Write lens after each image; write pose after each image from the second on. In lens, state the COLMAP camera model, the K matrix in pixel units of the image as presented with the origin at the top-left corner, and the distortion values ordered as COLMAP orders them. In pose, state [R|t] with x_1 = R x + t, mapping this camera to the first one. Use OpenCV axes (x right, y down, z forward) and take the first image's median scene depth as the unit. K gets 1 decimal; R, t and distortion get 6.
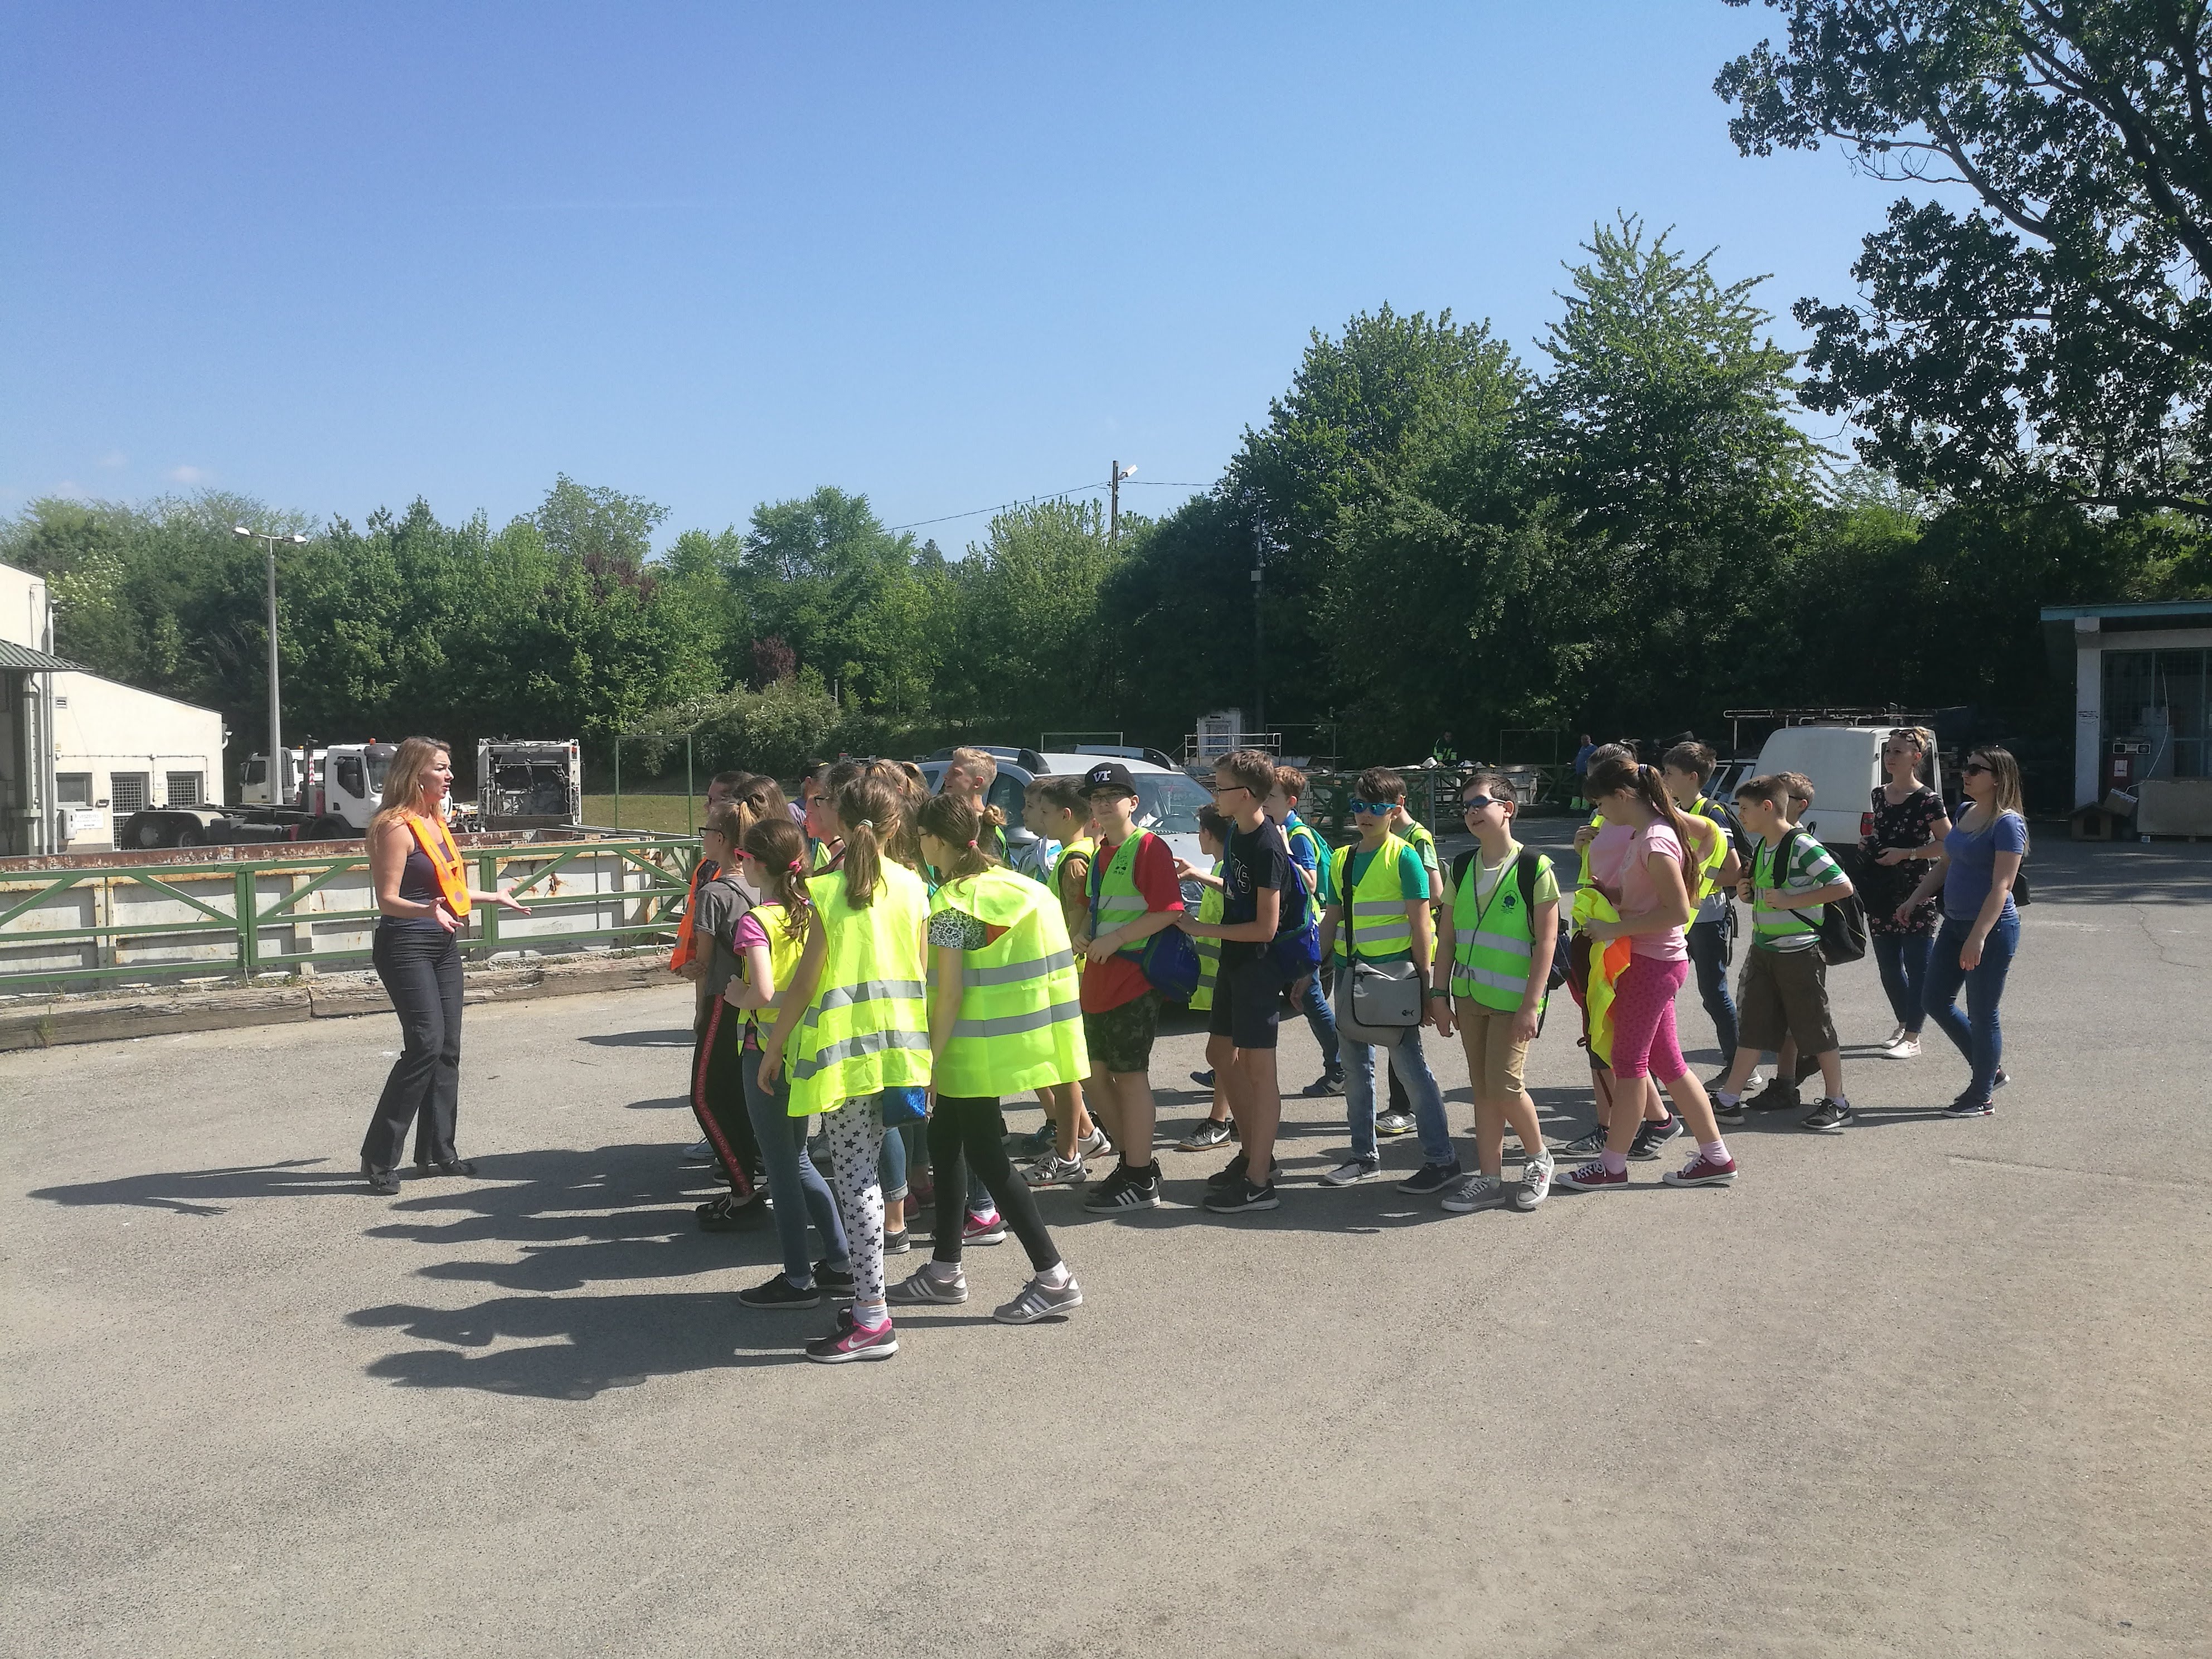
lens RADIAL K [[1747.9, 0, 1106.0], [0, 1747.9, 829.5], [0, 0, 1]] dist [-0.005600, 0.046449]
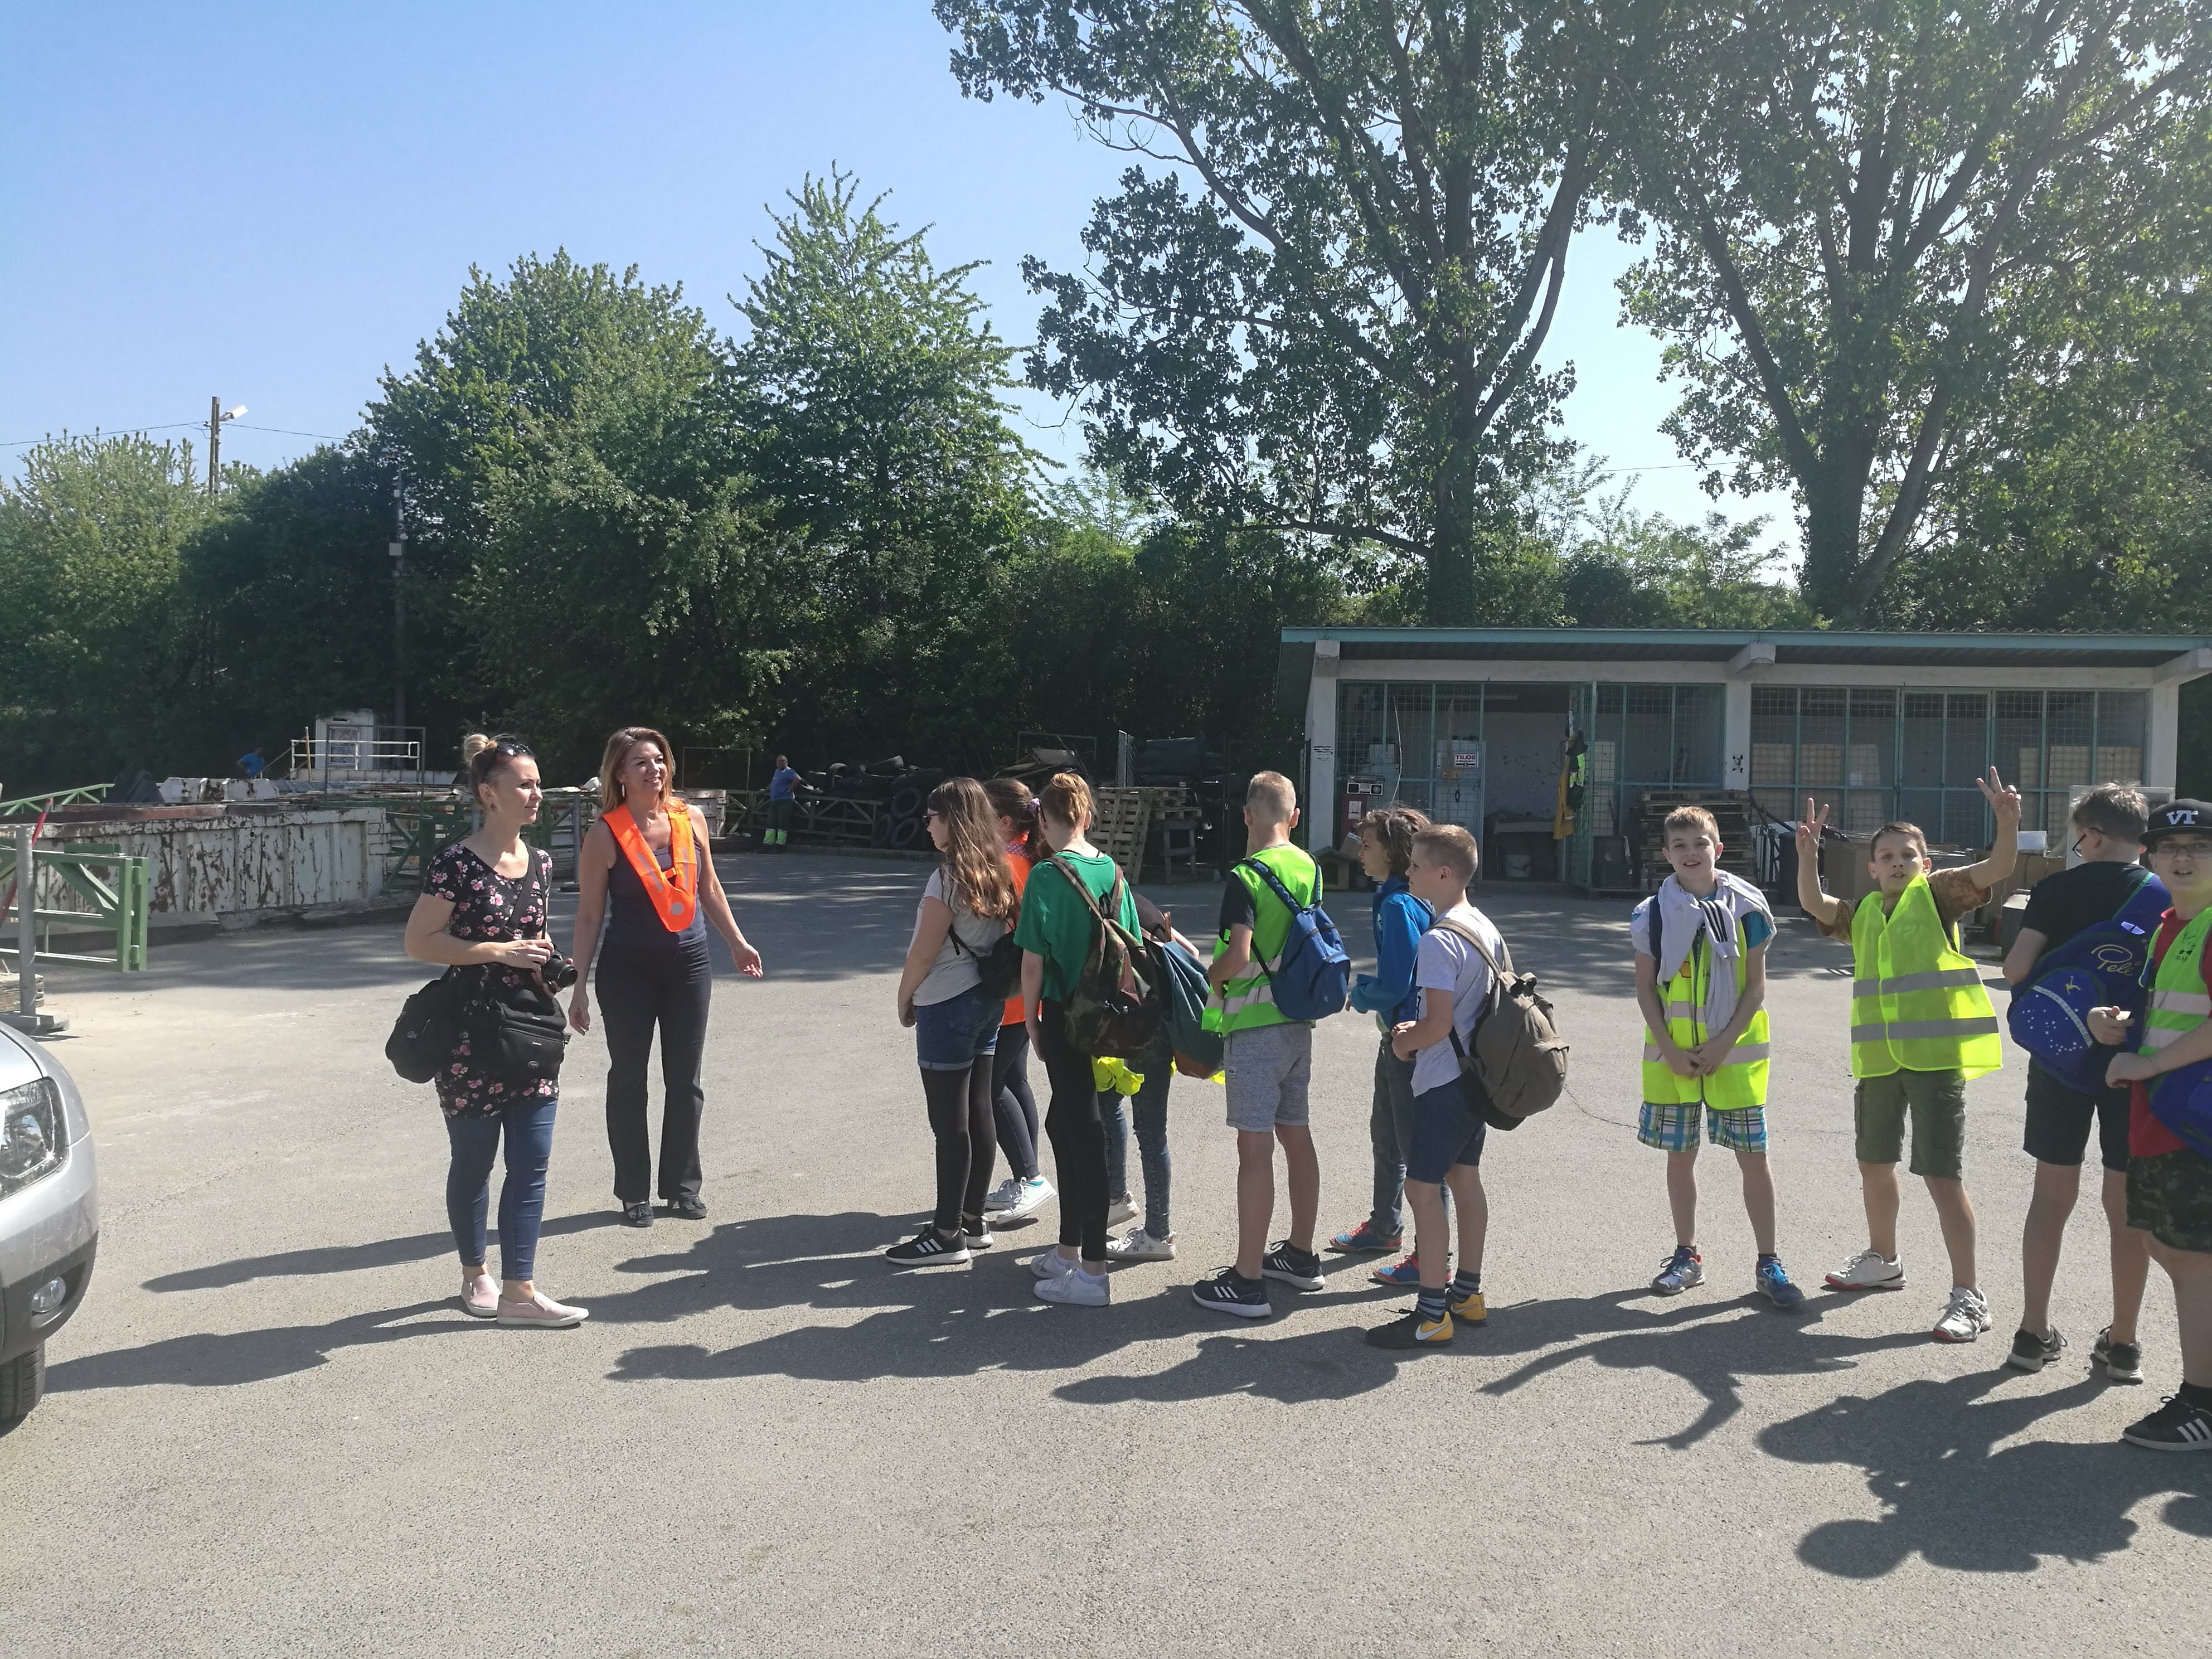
lens RADIAL K [[1732.4, 0, 1106.0], [0, 1732.4, 829.5], [0, 0, 1]] dist [0.066042, -0.145452]
pose [[0.902611, 0.012292, 0.430282, 0.061977], [-0.007684, 0.999893, -0.012445, -0.010159], [-0.430389, 0.007926, 0.902609, 0.199312]]
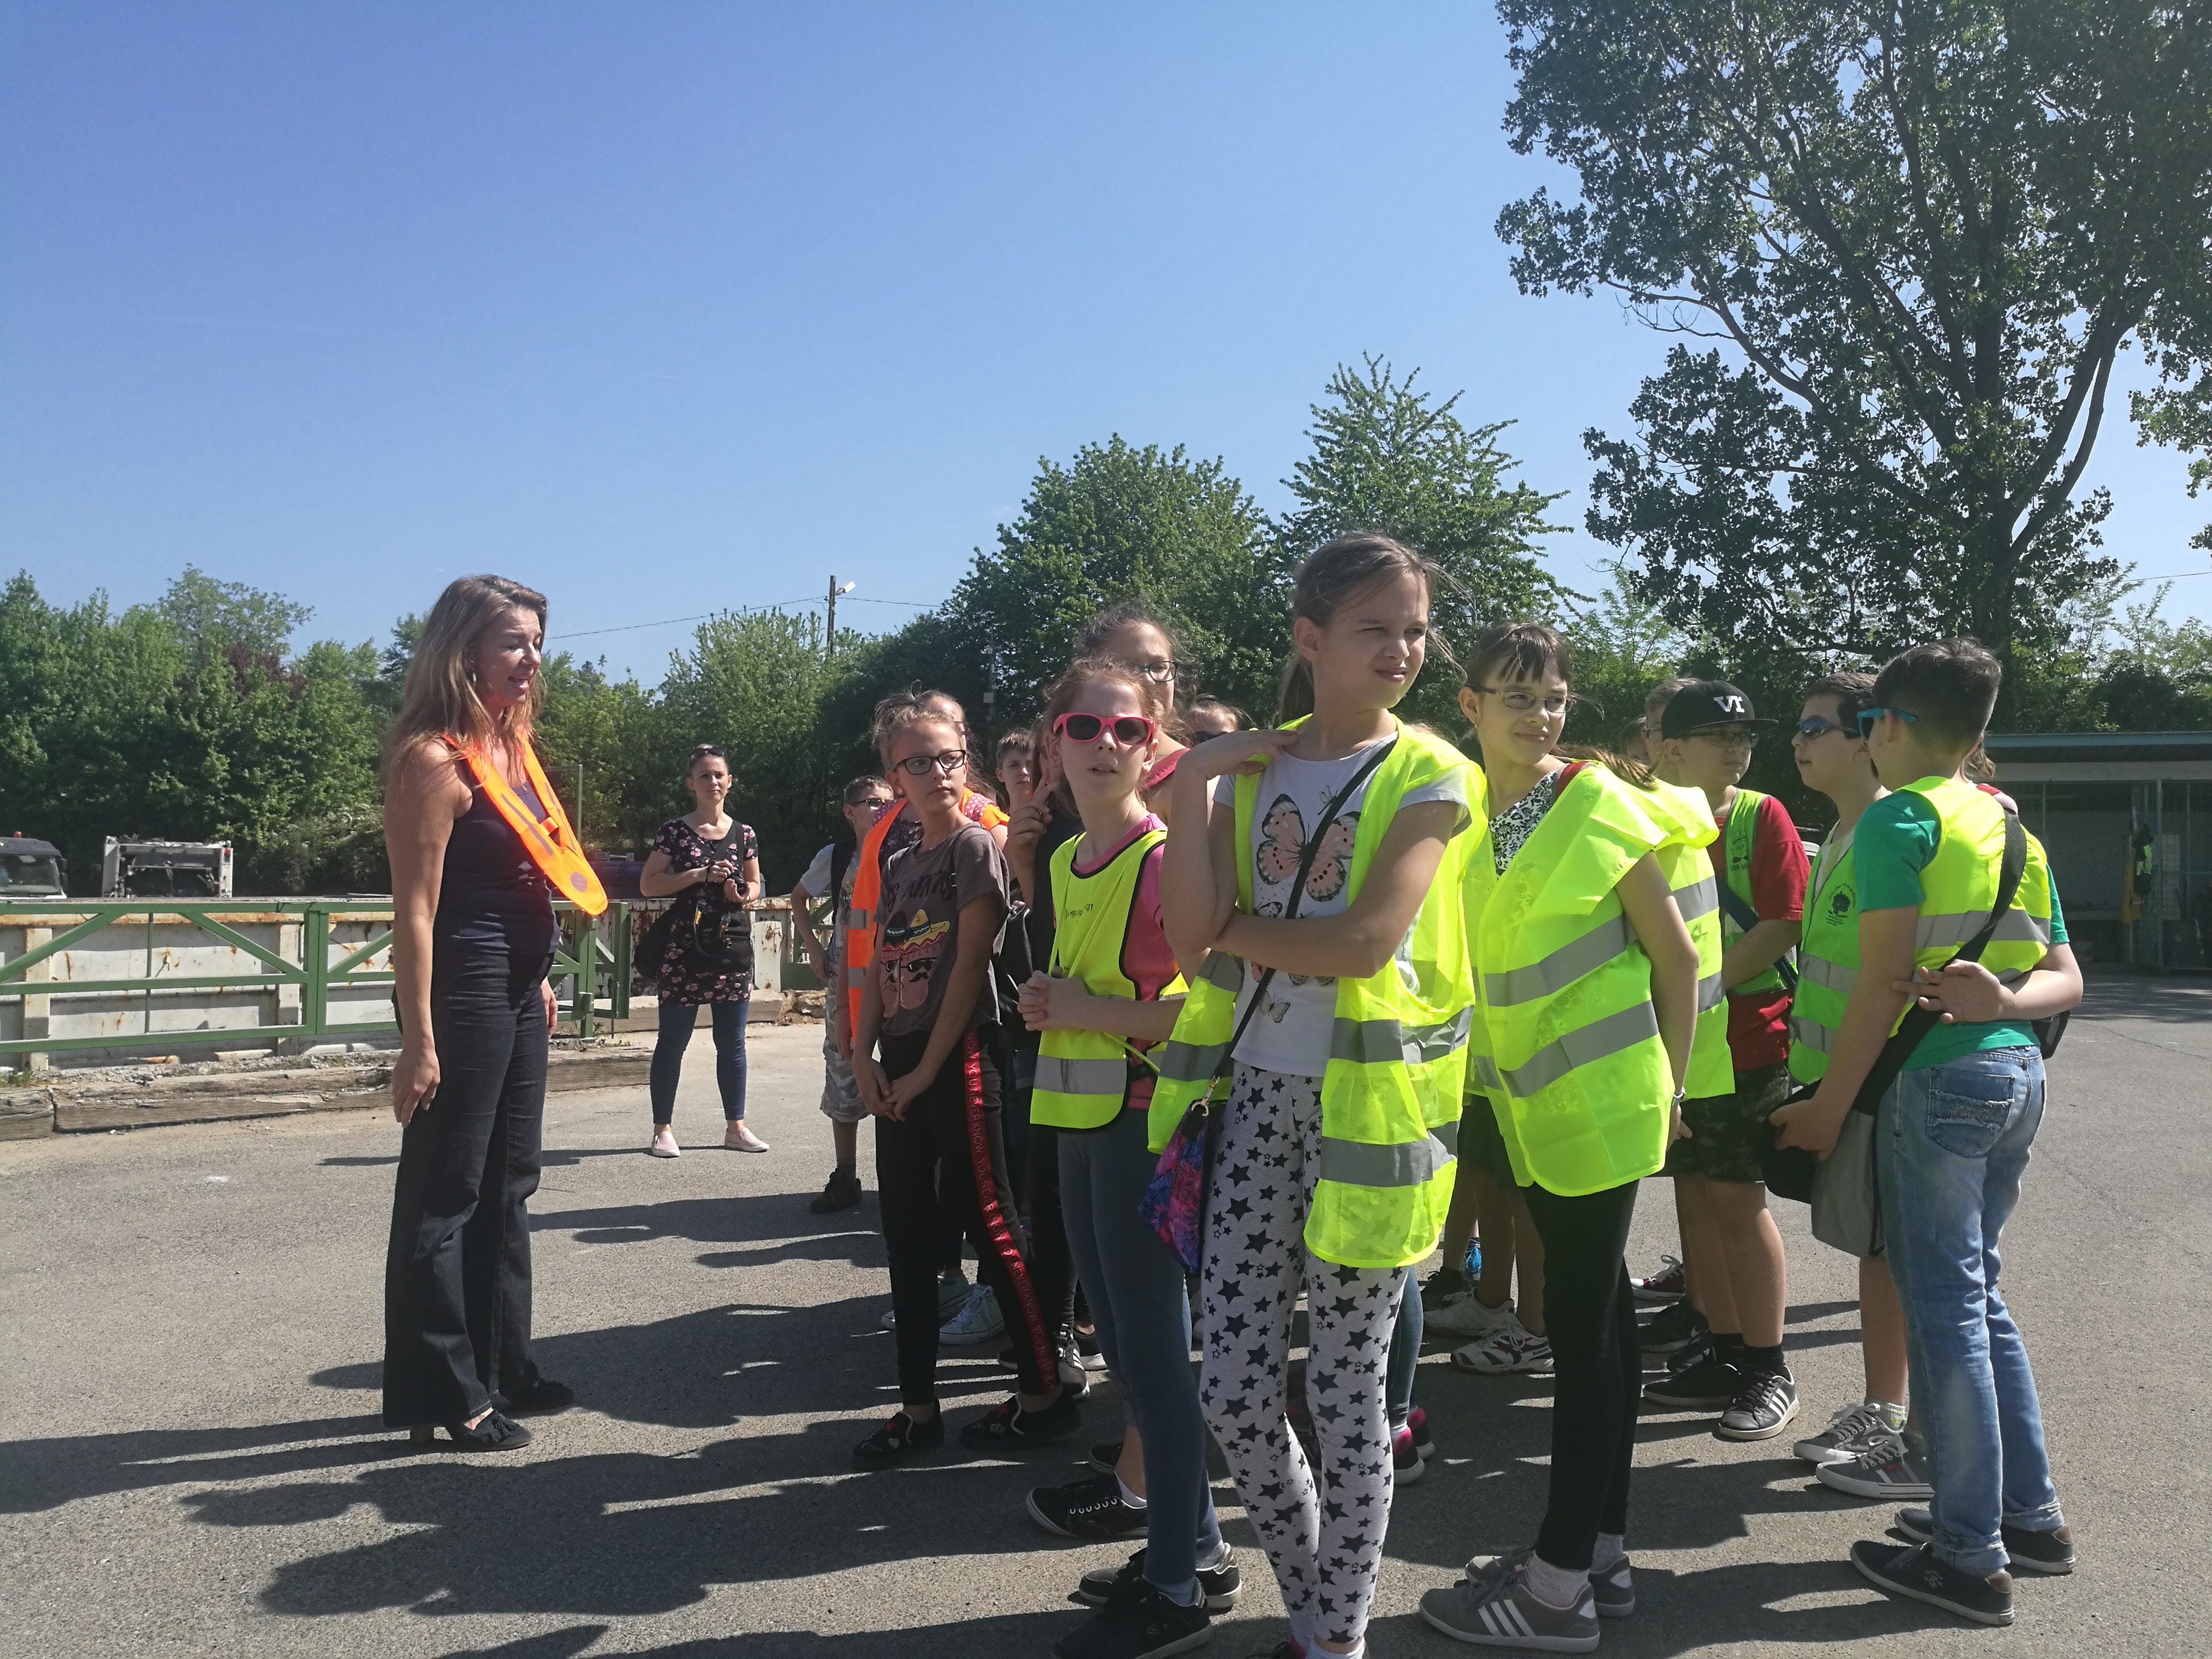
lens RADIAL K [[1747.9, 0, 1106.0], [0, 1747.9, 829.5], [0, 0, 1]] dist [-0.005600, 0.046449]
pose [[0.979549, 0.031655, 0.198700, -0.068046], [-0.014939, 0.996263, -0.085070, 0.014871], [-0.200651, 0.080362, 0.976361, 0.084629]]
